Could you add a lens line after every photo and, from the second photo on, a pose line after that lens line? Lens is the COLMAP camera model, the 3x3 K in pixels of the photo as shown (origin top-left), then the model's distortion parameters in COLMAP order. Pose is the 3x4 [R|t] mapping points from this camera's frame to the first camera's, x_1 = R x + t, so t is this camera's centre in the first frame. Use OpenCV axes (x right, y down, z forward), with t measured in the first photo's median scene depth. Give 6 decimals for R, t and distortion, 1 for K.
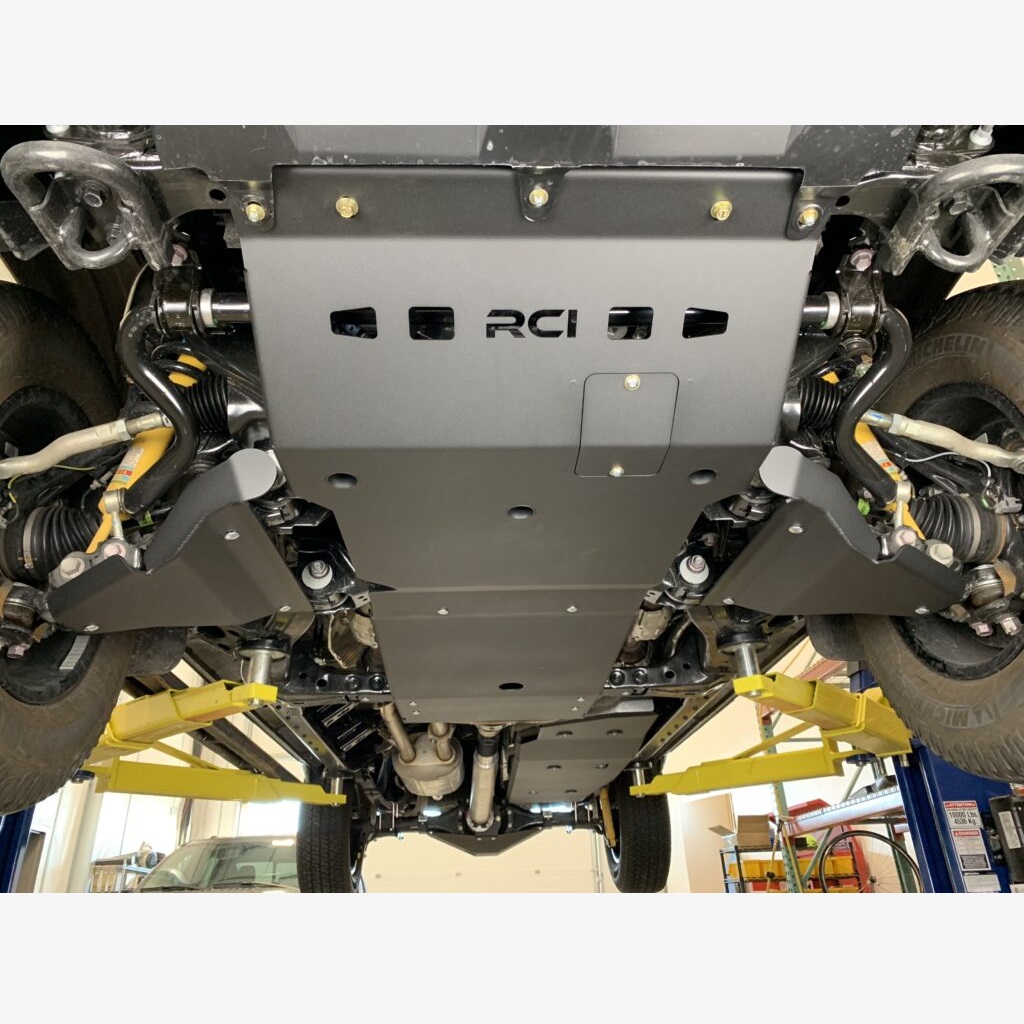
lens RADIAL K [[794.3, 0, 512.0], [0, 794.3, 512.0], [0, 0, 1]] dist [-0.006211, 0.003329]
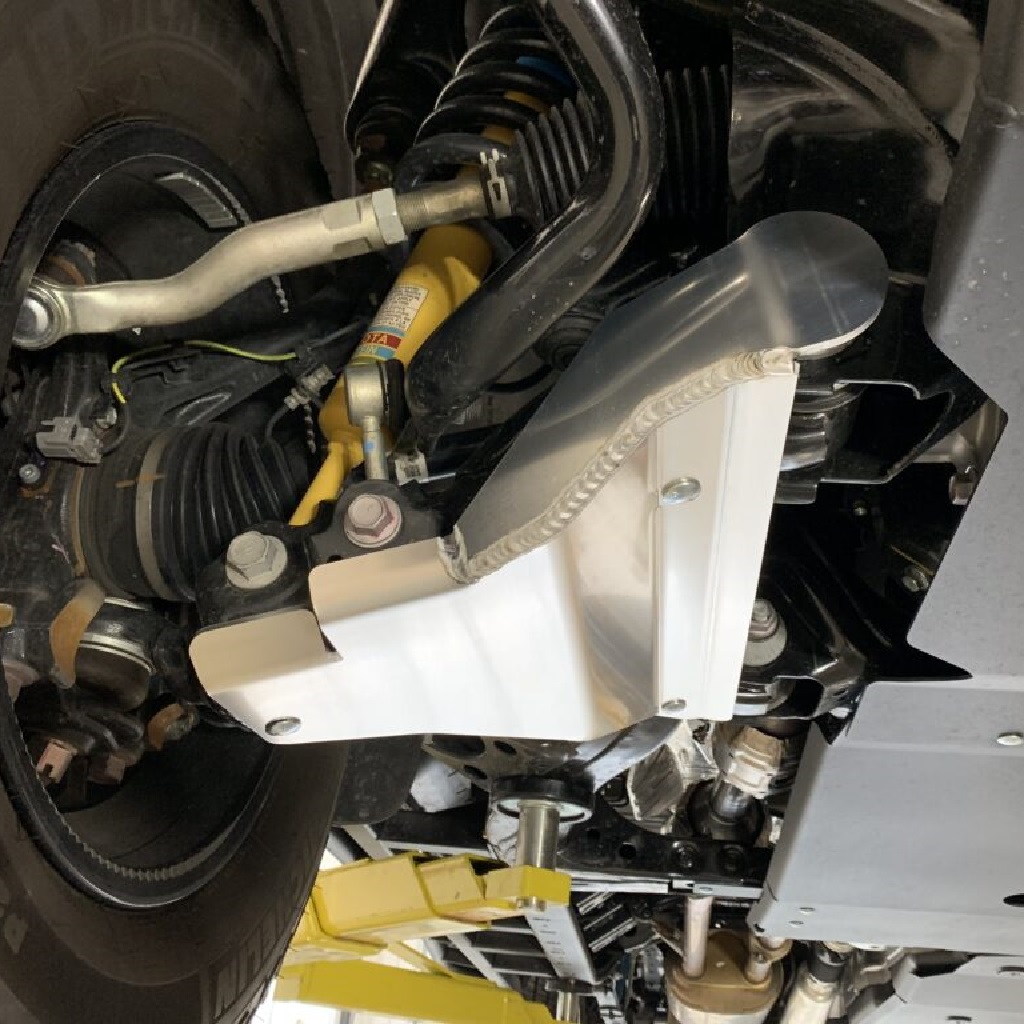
lens RADIAL K [[1066.5, 0, 514.7], [0, 1066.5, 540.3], [0, 0, 1]] dist [0.098680, 0.002701]
pose [[0.979632, 0.031649, -0.198292, -0.318448], [-0.039035, 0.998678, -0.033449, 0.065576], [0.196972, 0.040508, 0.979572, 0.503165]]
